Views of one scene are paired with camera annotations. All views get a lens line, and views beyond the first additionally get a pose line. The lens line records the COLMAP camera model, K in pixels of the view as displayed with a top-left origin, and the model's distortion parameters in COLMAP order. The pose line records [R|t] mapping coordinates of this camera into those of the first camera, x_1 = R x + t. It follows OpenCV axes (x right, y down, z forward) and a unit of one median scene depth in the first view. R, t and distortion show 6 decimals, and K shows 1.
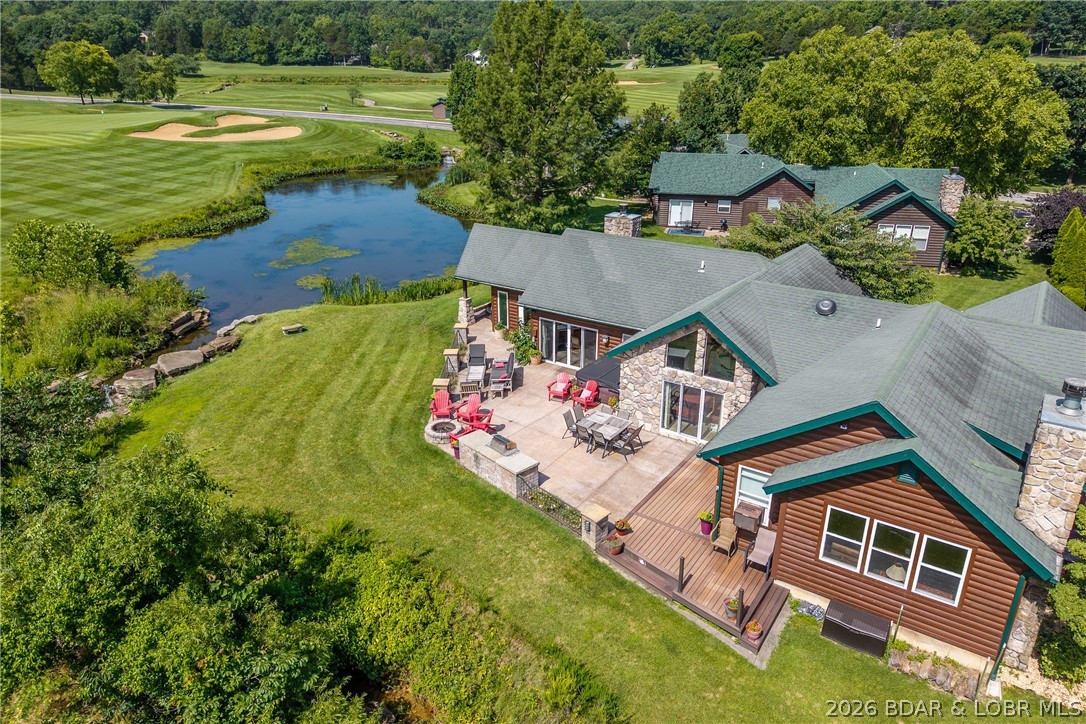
lens RADIAL K [[720.4, 0, 546.7], [0, 720.4, 362.8], [0, 0, 1]] dist [0.031718, -0.035734]
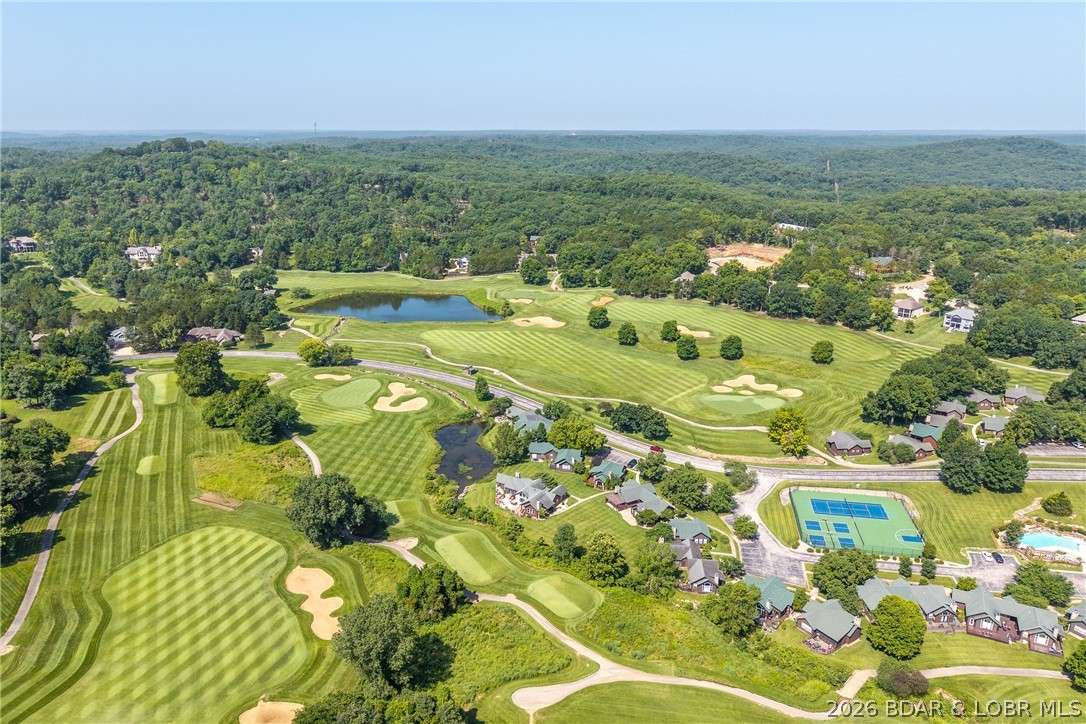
lens RADIAL K [[723.2, 0, 543.0], [0, 723.2, 362.0], [0, 0, 1]] dist [0.033341, -0.048138]
pose [[0.998768, -0.018479, 0.046057, 0.043990], [0.021830, 0.997068, -0.073334, -0.790089], [-0.044567, 0.074249, 0.996243, -6.564957]]
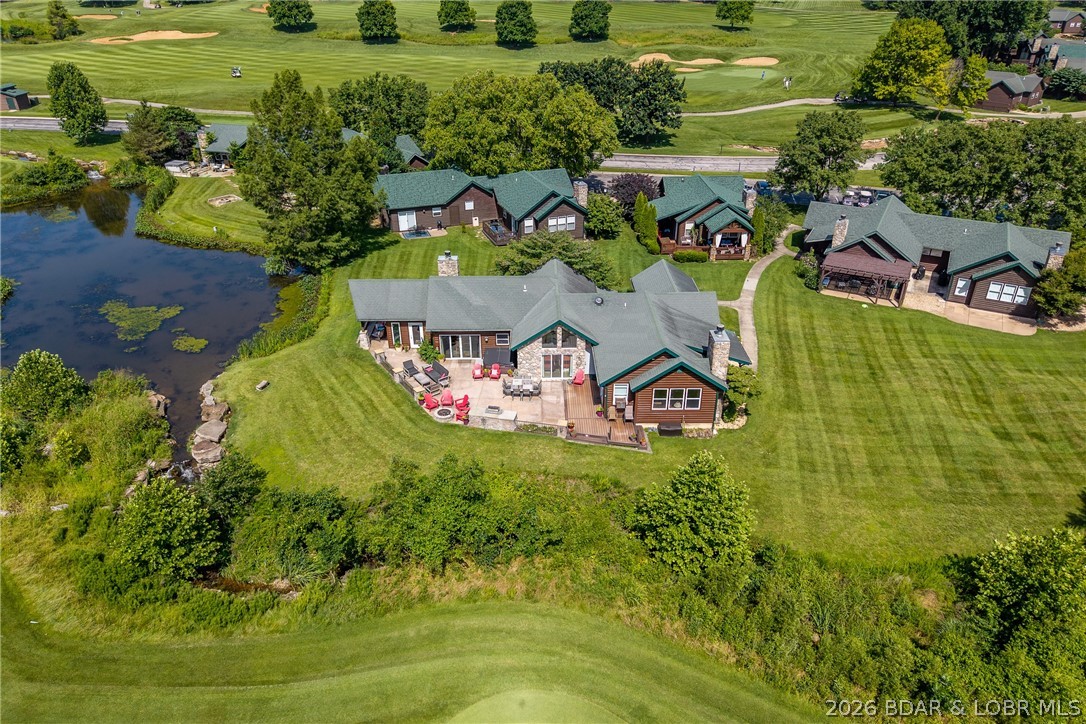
lens RADIAL K [[720.4, 0, 546.7], [0, 720.4, 362.8], [0, 0, 1]] dist [0.031718, -0.035734]
pose [[0.815583, -0.276366, 0.508375, -0.590326], [0.218253, 0.960603, 0.172067, -0.205748], [-0.535900, -0.029380, 0.843770, -0.478988]]
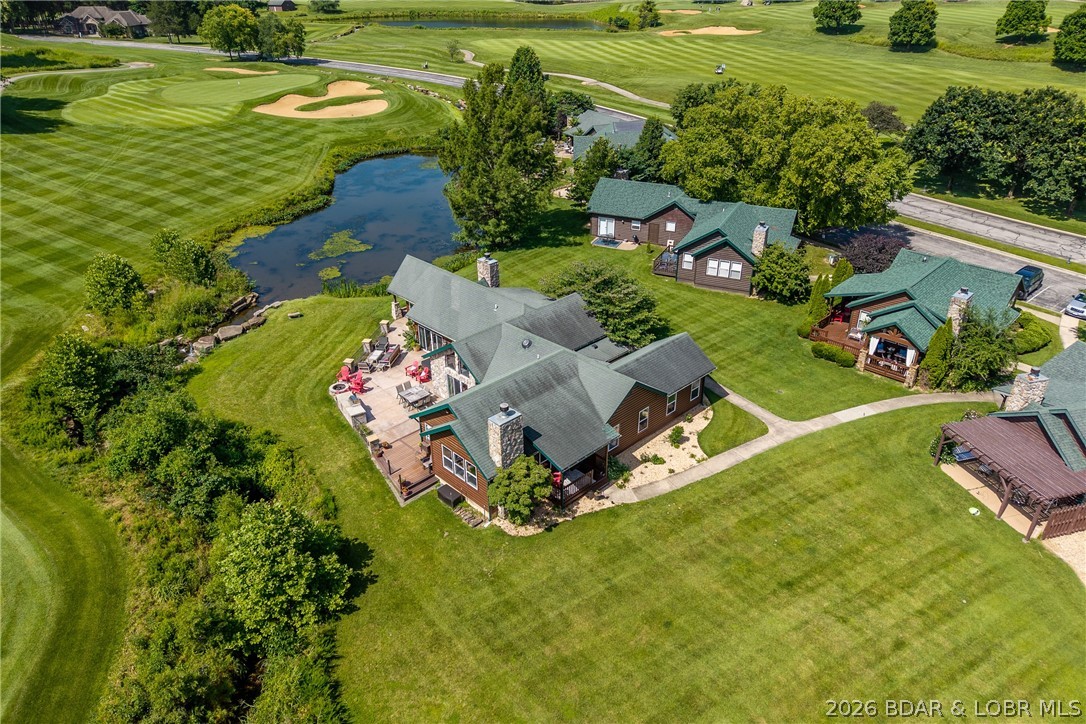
lens RADIAL K [[723.2, 0, 543.0], [0, 723.2, 362.0], [0, 0, 1]] dist [0.033341, -0.048138]
pose [[0.980970, 0.086143, -0.174003, 0.526436], [-0.066858, 0.991250, 0.113813, -0.169723], [0.182285, -0.100014, 0.978146, -0.573750]]
